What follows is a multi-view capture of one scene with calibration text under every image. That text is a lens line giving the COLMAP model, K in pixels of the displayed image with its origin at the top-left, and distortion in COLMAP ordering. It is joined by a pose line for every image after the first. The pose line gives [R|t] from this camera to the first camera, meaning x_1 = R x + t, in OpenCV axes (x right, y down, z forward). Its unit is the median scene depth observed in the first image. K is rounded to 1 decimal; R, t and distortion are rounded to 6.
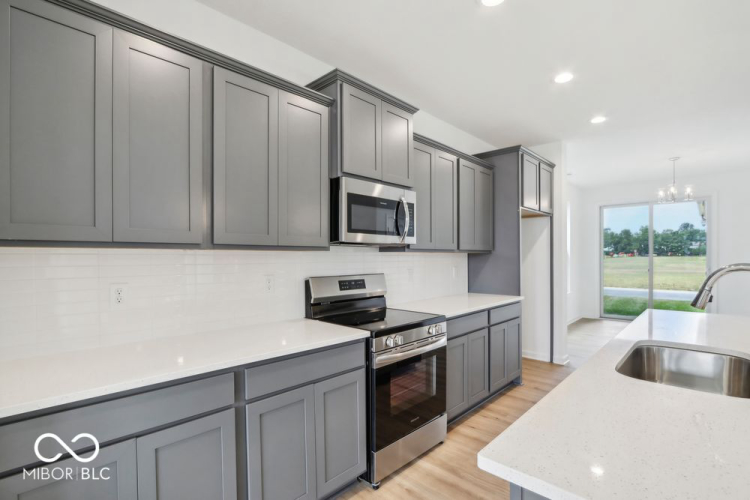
lens RADIAL K [[363.0, 0, 366.4], [0, 363.0, 257.1], [0, 0, 1]] dist [-0.017741, 0.002315]
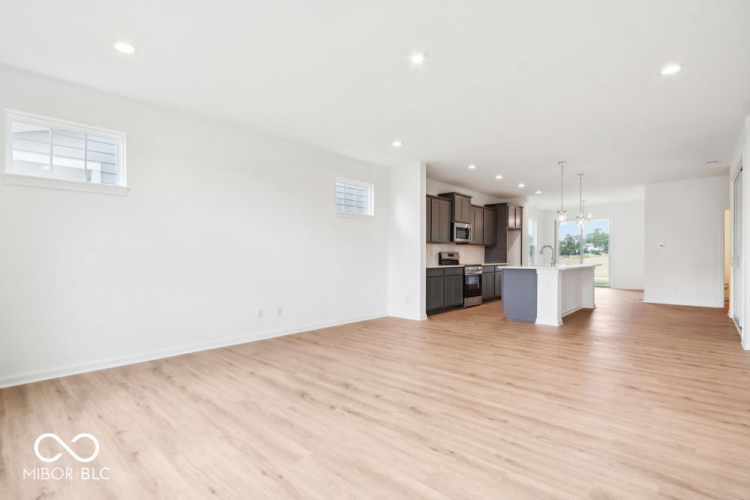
lens RADIAL K [[363.0, 0, 367.4], [0, 363.0, 268.8], [0, 0, 1]] dist [-0.017741, 0.002315]
pose [[0.999894, 0.000306, 0.014577, -0.771890], [-0.000803, 0.999420, 0.034049, 0.085724], [-0.014558, -0.034057, 0.999314, -2.012337]]
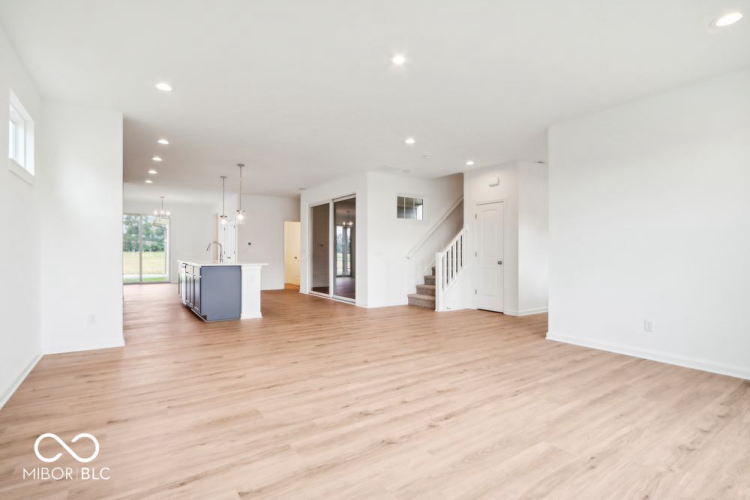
lens RADIAL K [[363.0, 0, 374.4], [0, 363.0, 248.2], [0, 0, 1]] dist [-0.017741, 0.002315]
pose [[0.196856, 0.020865, 0.980210, -1.708140], [-0.003974, 0.999782, -0.020483, 0.103095], [-0.980424, 0.000137, 0.196896, -1.066362]]
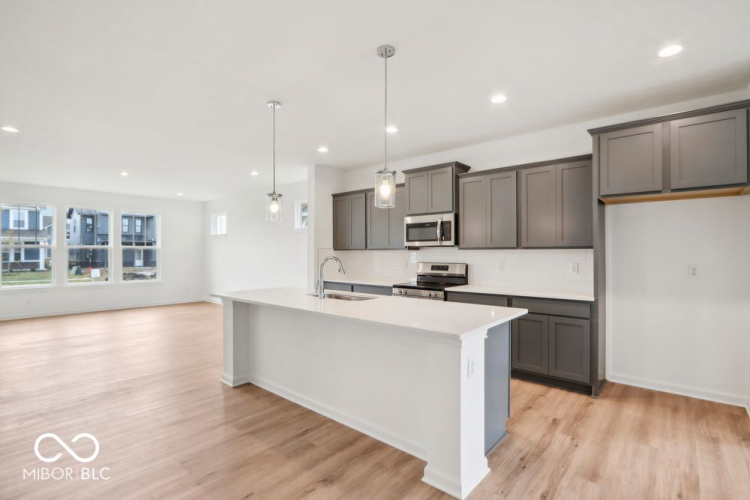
lens RADIAL K [[363.0, 0, 368.8], [0, 363.0, 251.4], [0, 0, 1]] dist [-0.017741, 0.002315]
pose [[0.032116, 0.001022, -0.999484, 1.752616], [-0.001147, 0.999999, 0.000985, -0.009427], [0.999483, 0.001115, 0.032117, 0.564506]]
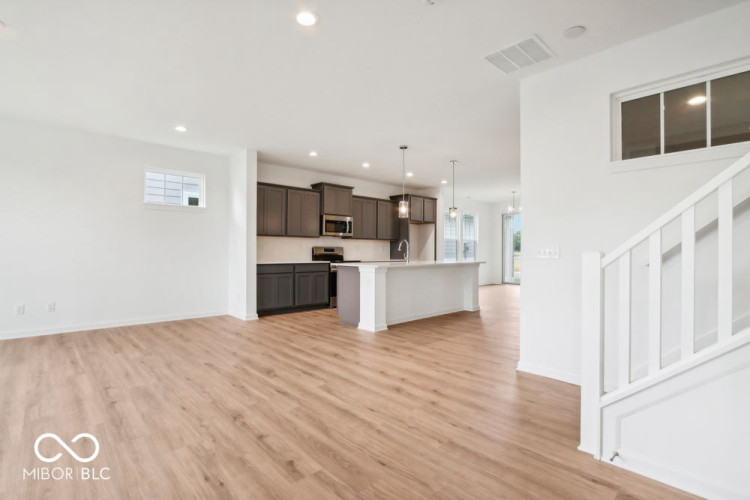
lens RADIAL K [[363.0, 0, 371.9], [0, 363.0, 257.8], [0, 0, 1]] dist [-0.017741, 0.002315]
pose [[0.997698, 0.009991, -0.067071, 0.473120], [-0.008716, 0.999776, 0.019281, 0.076520], [0.067249, -0.018652, 0.997562, -1.784769]]
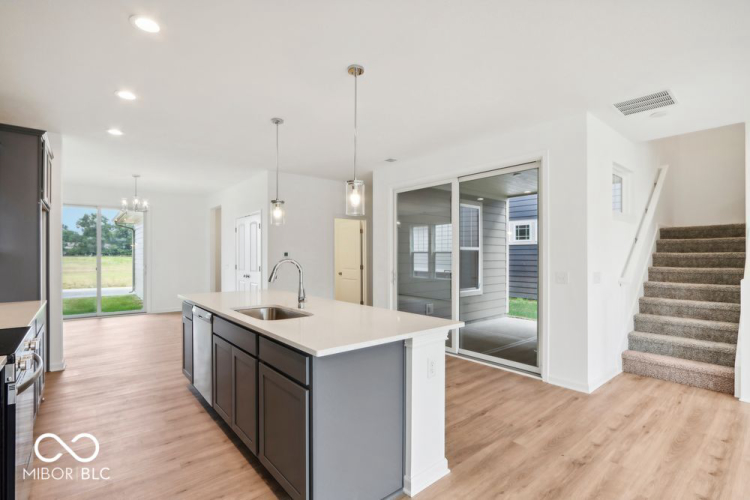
lens RADIAL K [[363.0, 0, 369.7], [0, 363.0, 249.7], [0, 0, 1]] dist [-0.017741, 0.002315]
pose [[0.127848, 0.021098, 0.991569, -0.479449], [0.000804, 0.999771, -0.021376, 0.005060], [-0.991793, 0.003530, 0.127802, 0.120717]]
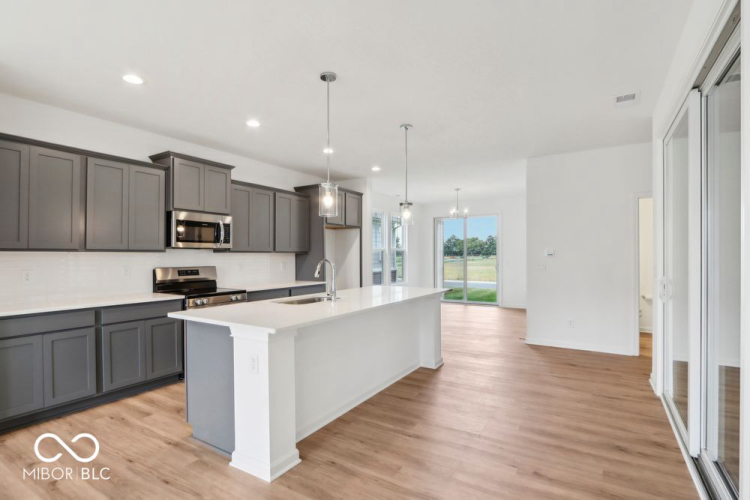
lens RADIAL K [[363.0, 0, 373.5], [0, 363.0, 254.4], [0, 0, 1]] dist [-0.017741, 0.002315]
pose [[0.978117, 0.002540, 0.208040, 0.423709], [-0.001669, 0.999989, -0.004365, -0.001184], [-0.208048, 0.003922, 0.978111, -0.748162]]
